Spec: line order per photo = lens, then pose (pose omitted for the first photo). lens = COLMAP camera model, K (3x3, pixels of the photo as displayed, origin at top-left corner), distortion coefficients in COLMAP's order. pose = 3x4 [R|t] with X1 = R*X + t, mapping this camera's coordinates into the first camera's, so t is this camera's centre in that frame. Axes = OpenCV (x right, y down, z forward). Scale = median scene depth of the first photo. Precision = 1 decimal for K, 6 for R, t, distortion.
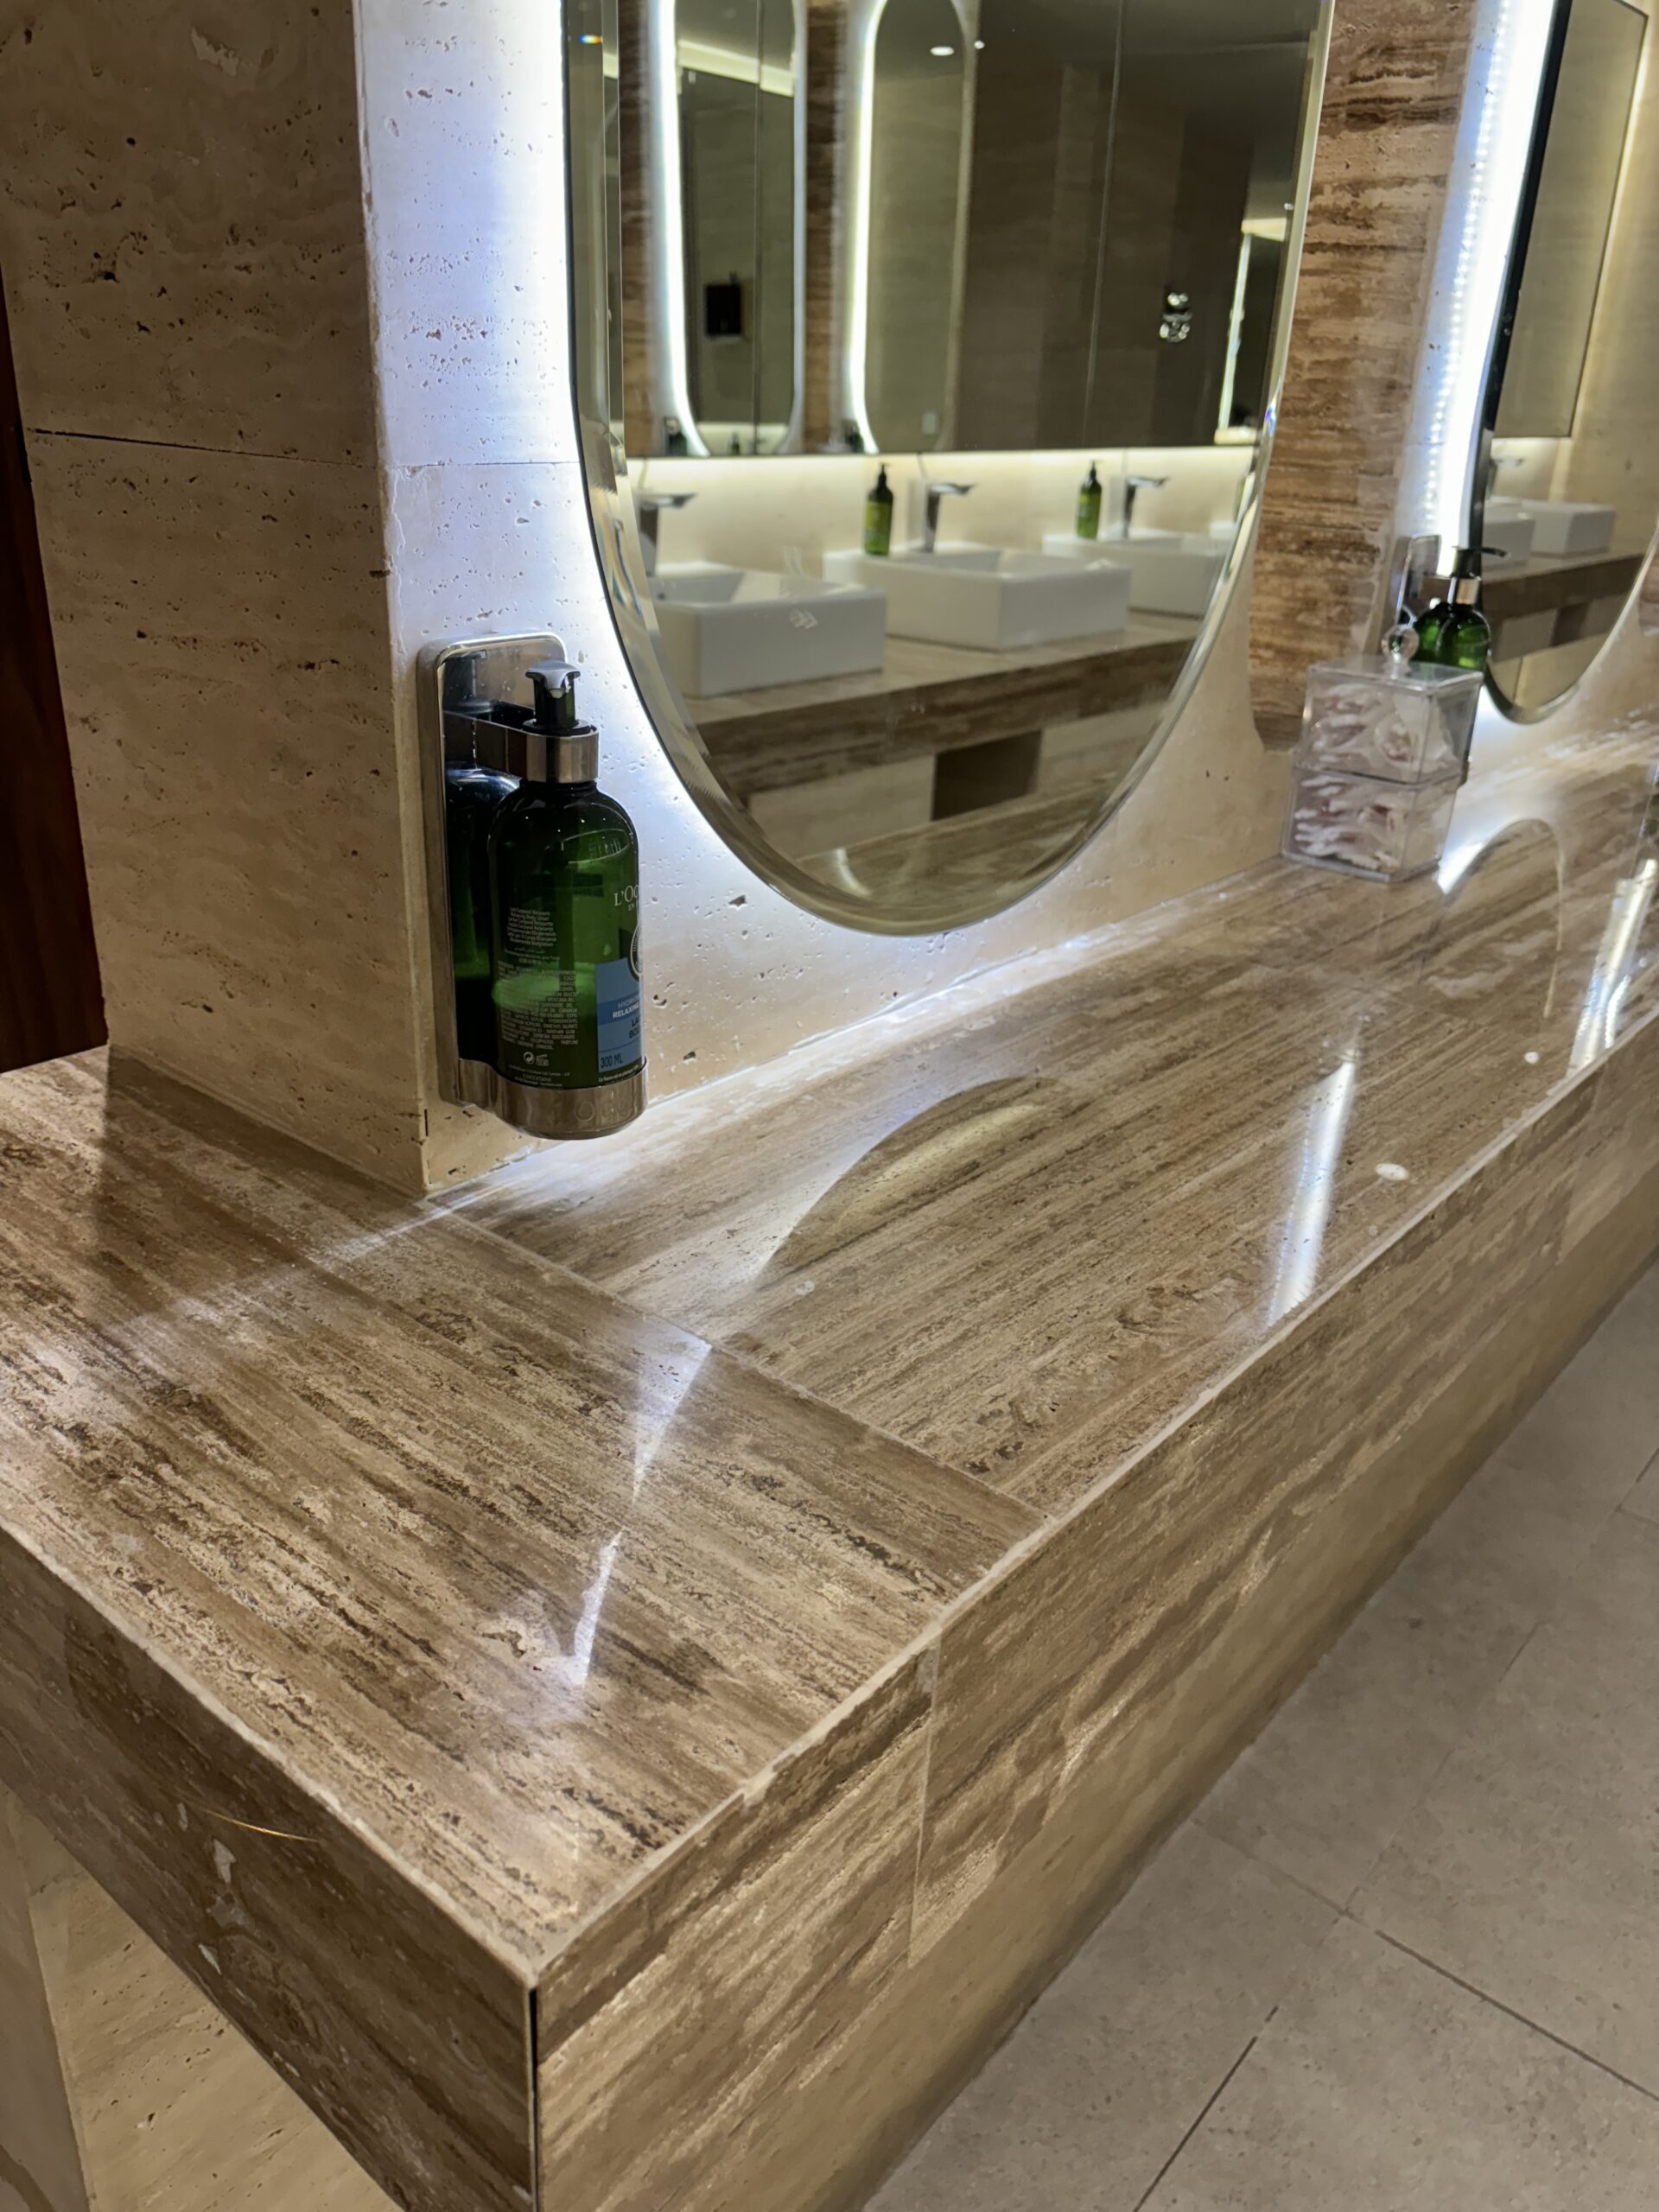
lens RADIAL K [[1687.1, 0, 787.0], [0, 1687.1, 1100.8], [0, 0, 1]] dist [0.052117, -0.057116]
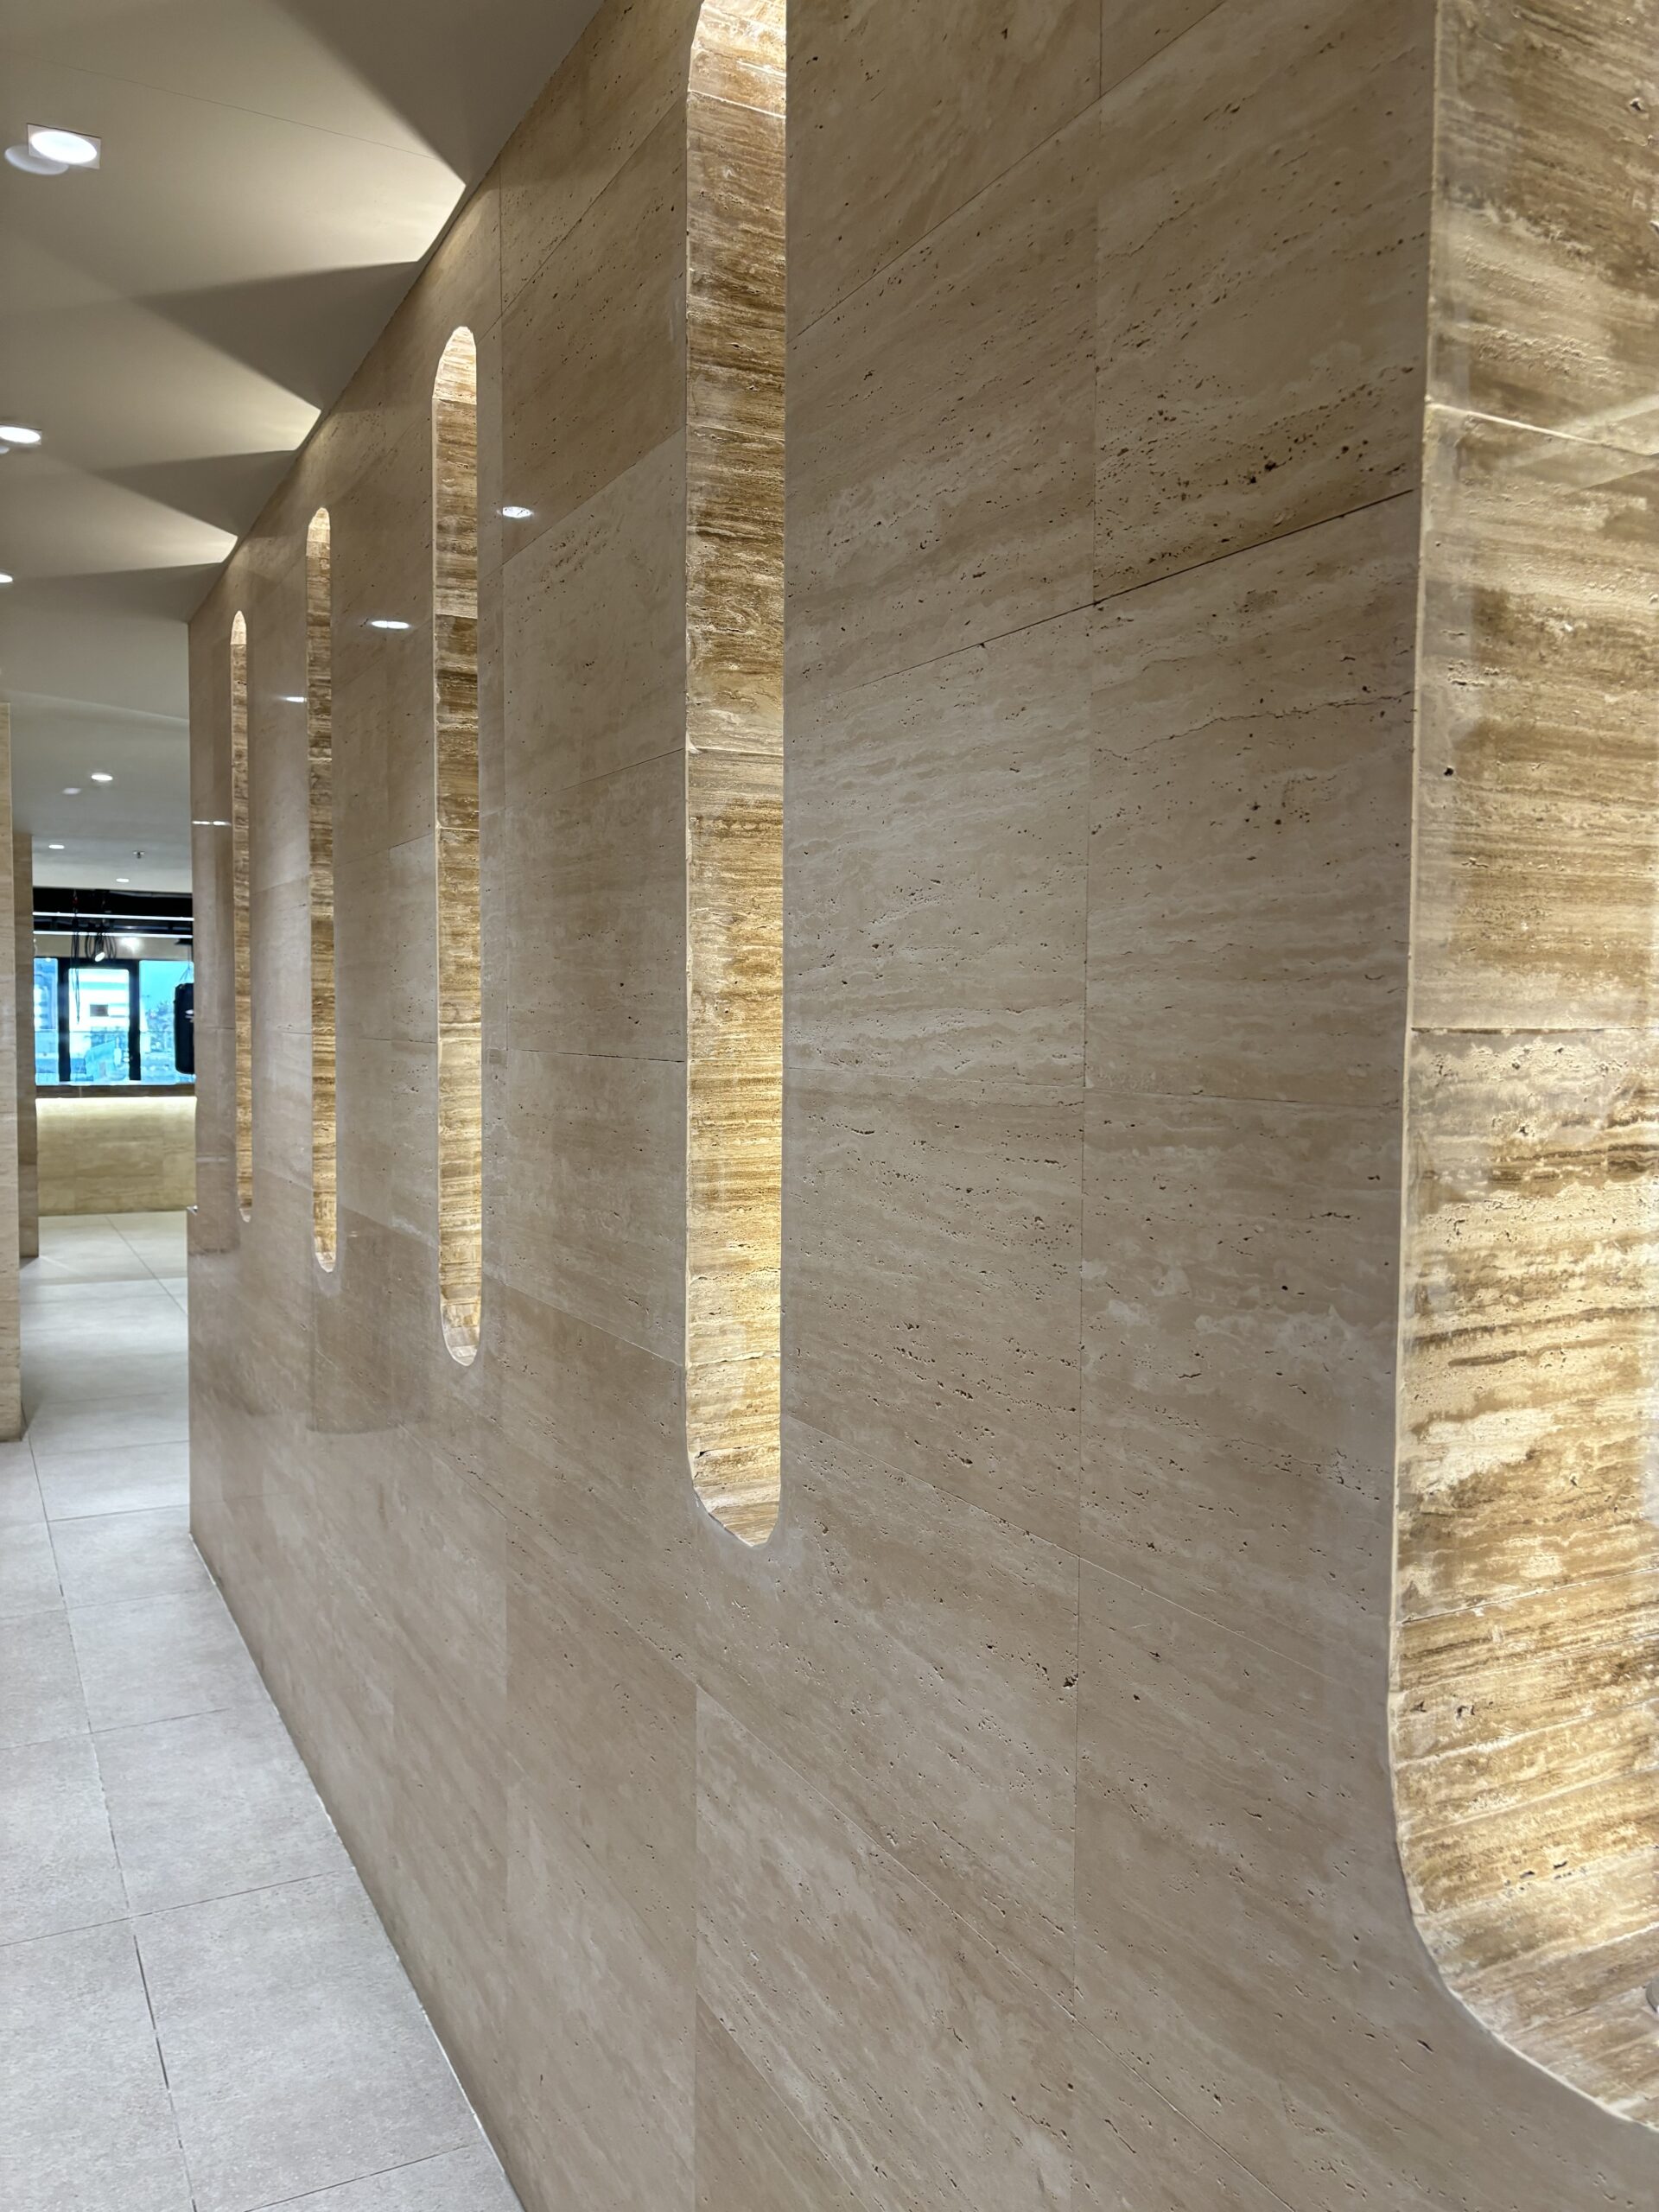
lens RADIAL K [[1687.1, 0, 857.0], [0, 1687.1, 1078.0], [0, 0, 1]] dist [0.052117, -0.057116]
pose [[0.368011, -0.067675, 0.927356, -0.595079], [0.373722, 0.924008, -0.080876, -0.778267], [-0.851411, 0.376337, 0.365336, 1.139233]]
